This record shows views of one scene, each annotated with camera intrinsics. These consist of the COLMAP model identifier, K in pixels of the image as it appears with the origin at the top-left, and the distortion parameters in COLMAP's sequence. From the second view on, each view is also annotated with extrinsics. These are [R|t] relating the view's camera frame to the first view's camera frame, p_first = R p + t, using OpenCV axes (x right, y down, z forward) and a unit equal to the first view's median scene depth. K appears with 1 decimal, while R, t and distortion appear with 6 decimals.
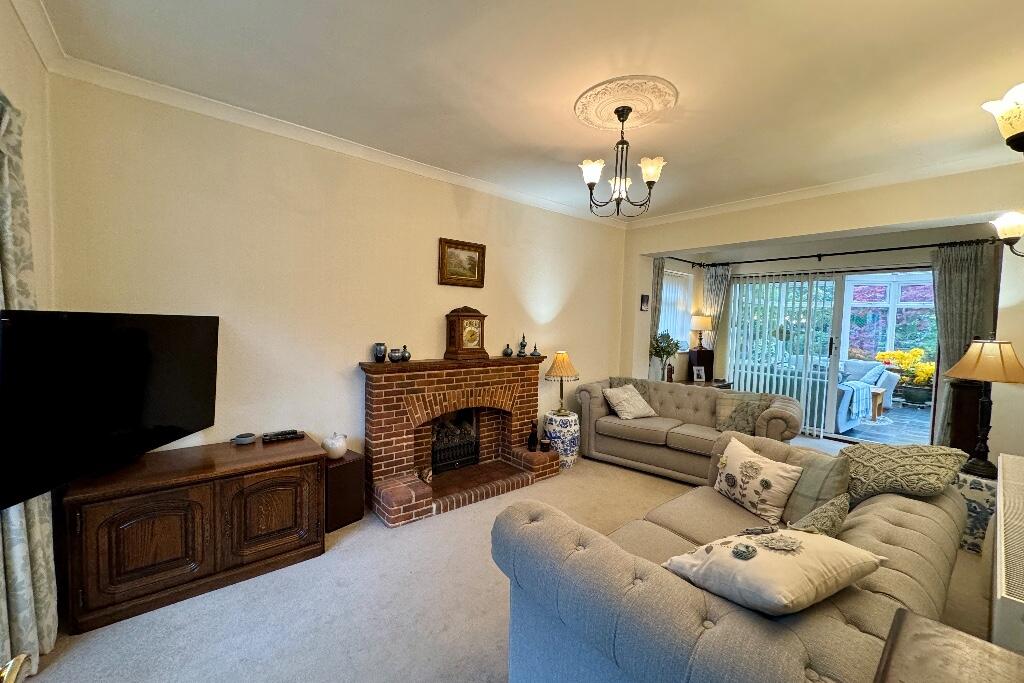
lens RADIAL K [[407.7, 0, 509.0], [0, 407.7, 339.9], [0, 0, 1]] dist [0.001238, 0.000144]
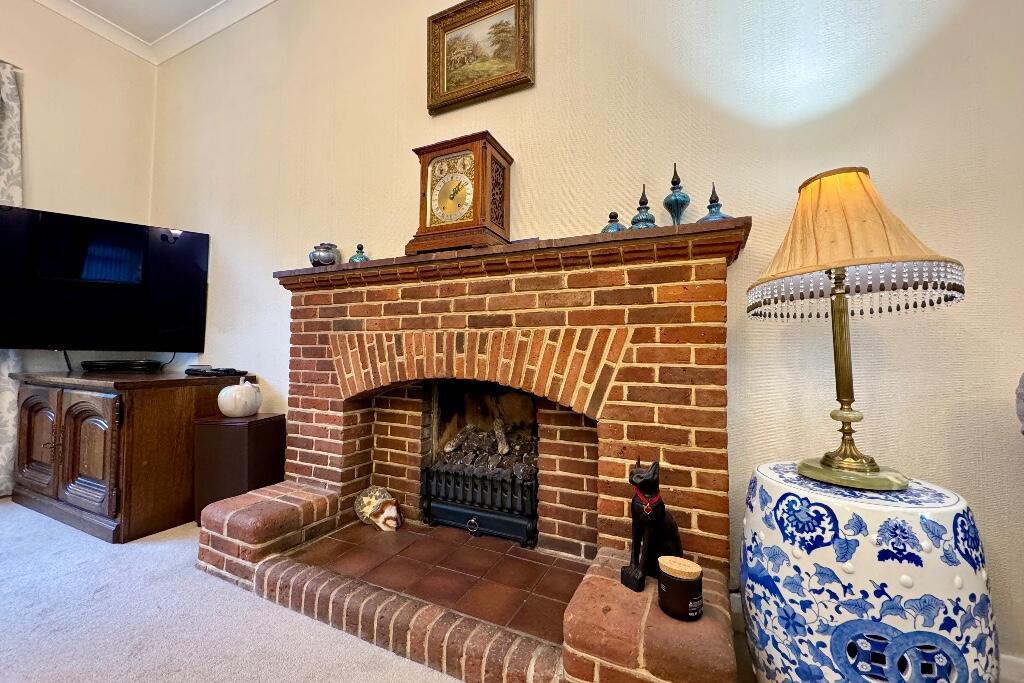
lens RADIAL K [[407.7, 0, 509.0], [0, 407.7, 339.9], [0, 0, 1]] dist [0.001238, 0.000144]
pose [[0.421212, -0.052231, -0.905457, 0.278956], [-0.043452, 0.996032, -0.077669, 0.155285], [0.905921, 0.072059, 0.417271, 0.868113]]
